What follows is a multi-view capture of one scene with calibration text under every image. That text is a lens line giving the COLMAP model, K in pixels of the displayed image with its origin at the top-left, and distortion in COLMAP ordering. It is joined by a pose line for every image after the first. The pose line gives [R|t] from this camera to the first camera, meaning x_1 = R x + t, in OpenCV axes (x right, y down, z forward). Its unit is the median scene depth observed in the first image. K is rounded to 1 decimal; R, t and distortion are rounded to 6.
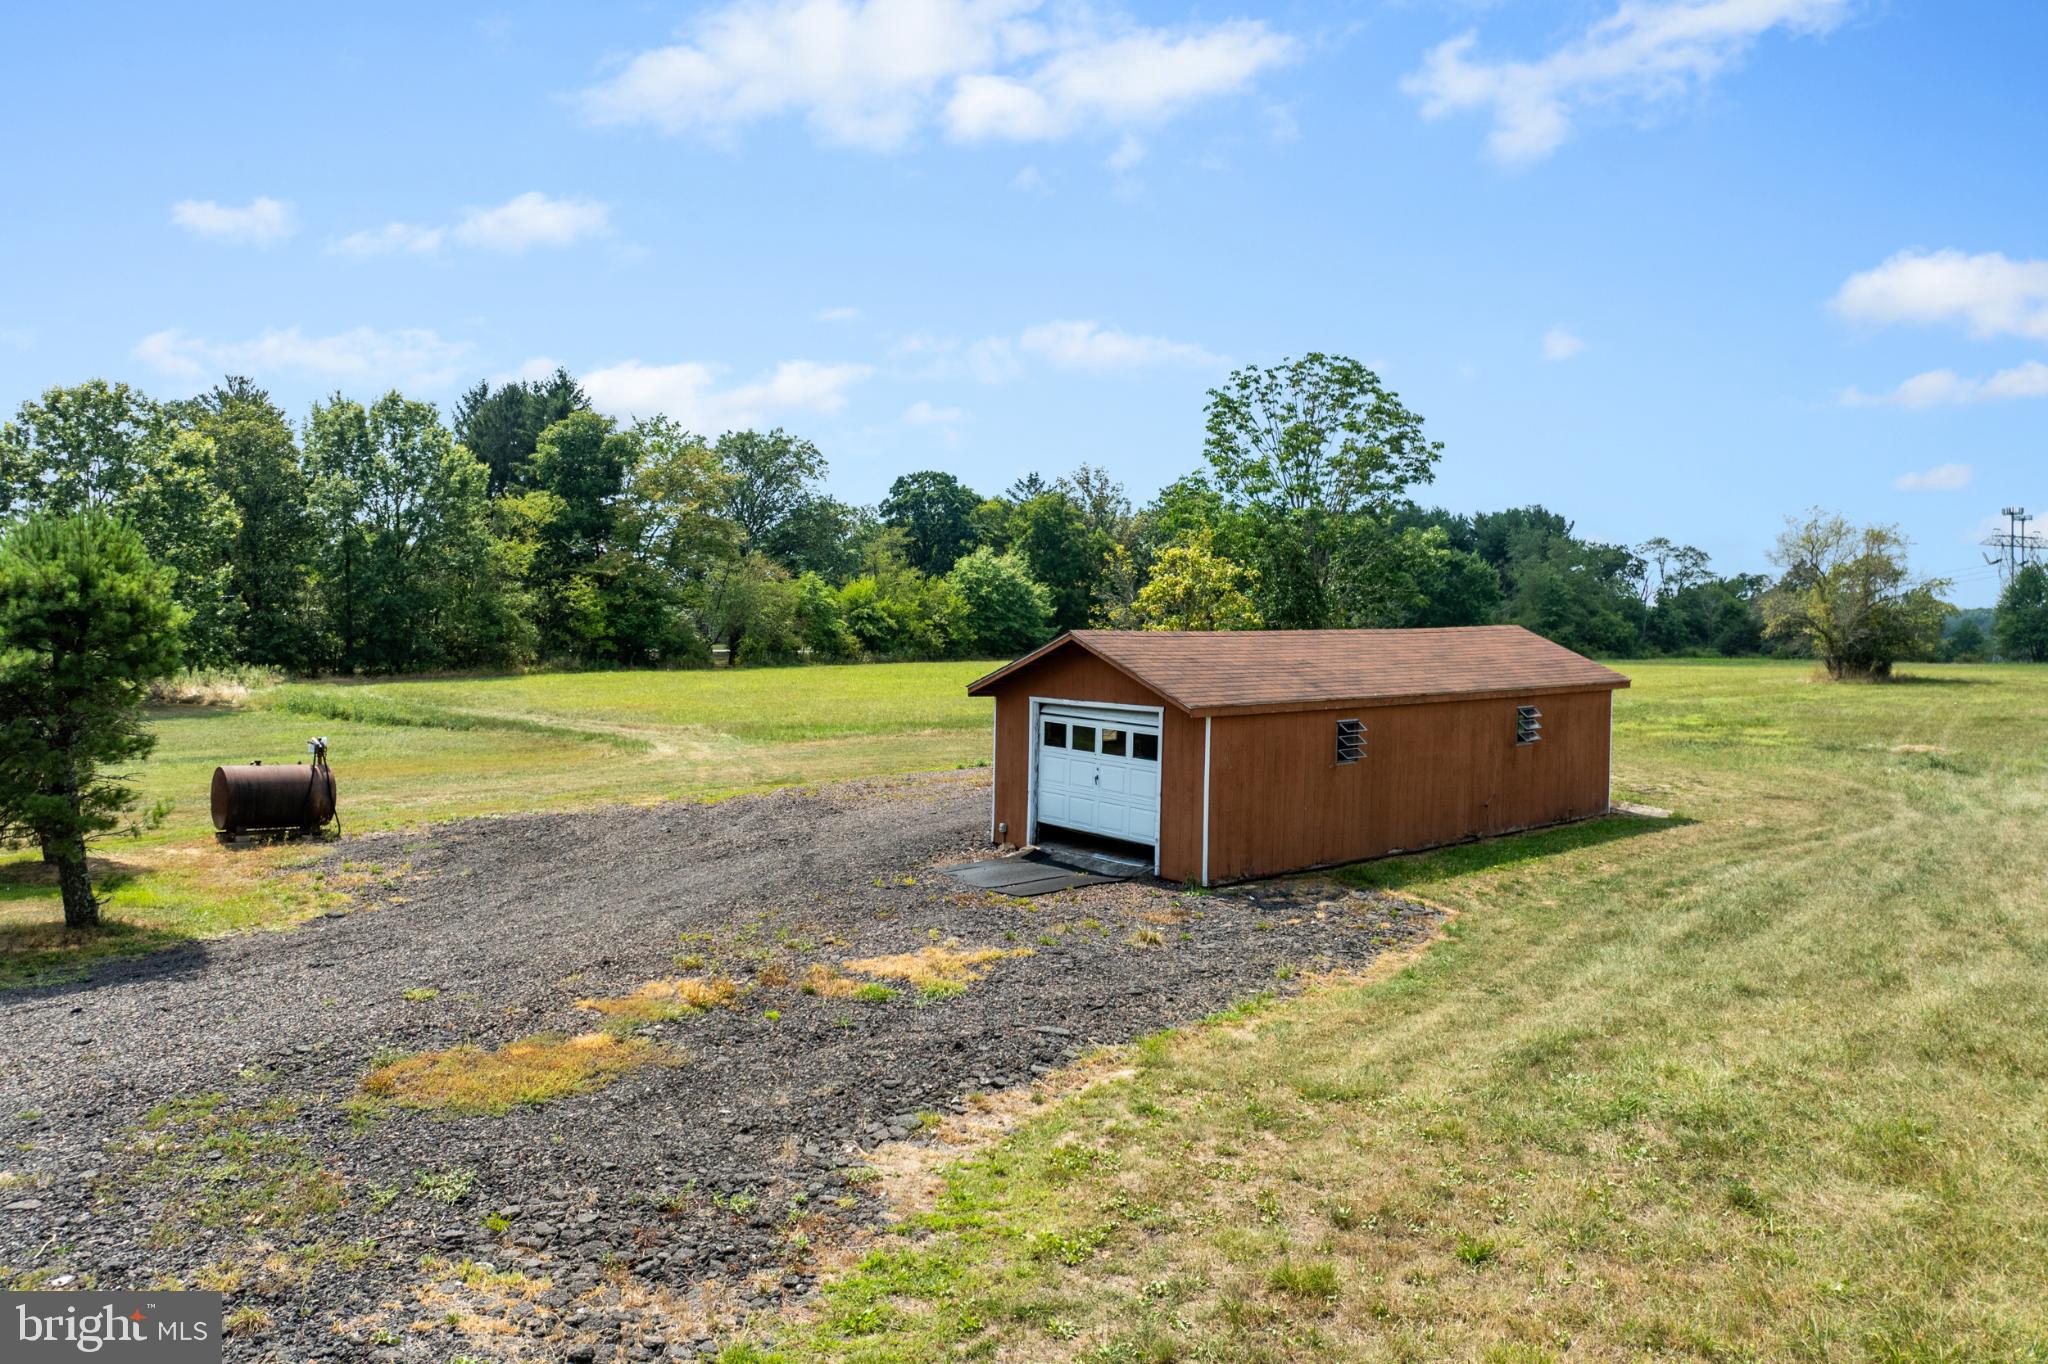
lens RADIAL K [[1443.7, 0, 1024.0], [0, 1443.7, 697.5], [0, 0, 1]] dist [-0.028934, -0.007933]
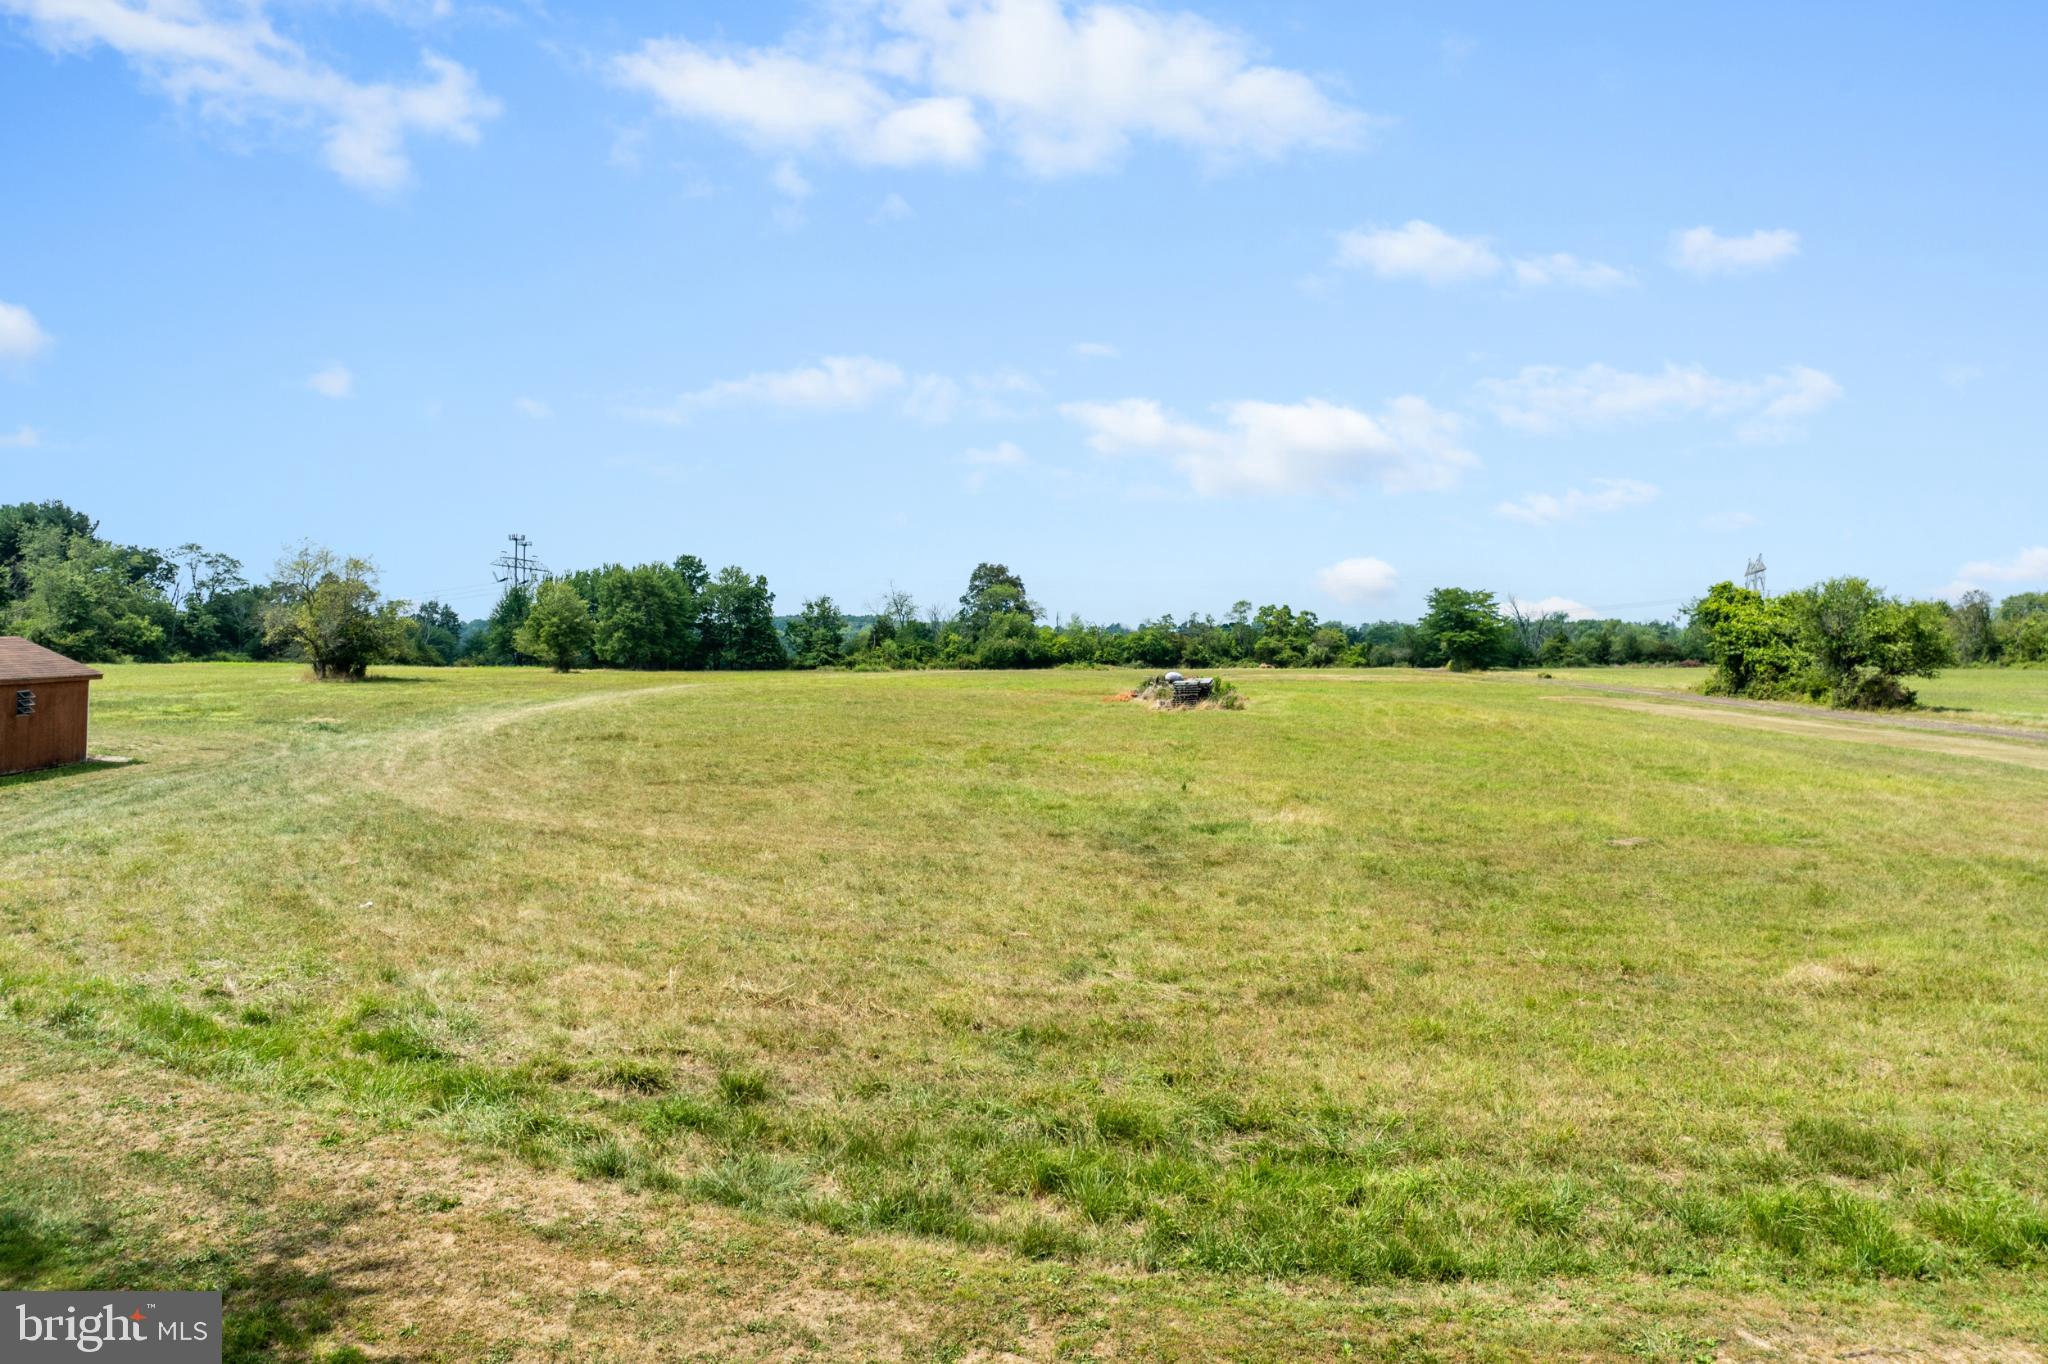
lens RADIAL K [[1455.0, 0, 1022.3], [0, 1455.0, 633.2], [0, 0, 1]] dist [-0.028137, 0.004666]
pose [[0.595794, 0.018587, 0.802922, -0.073899], [0.019967, 0.999080, -0.037945, 0.007354], [-0.802889, 0.038640, 0.594875, -0.229567]]
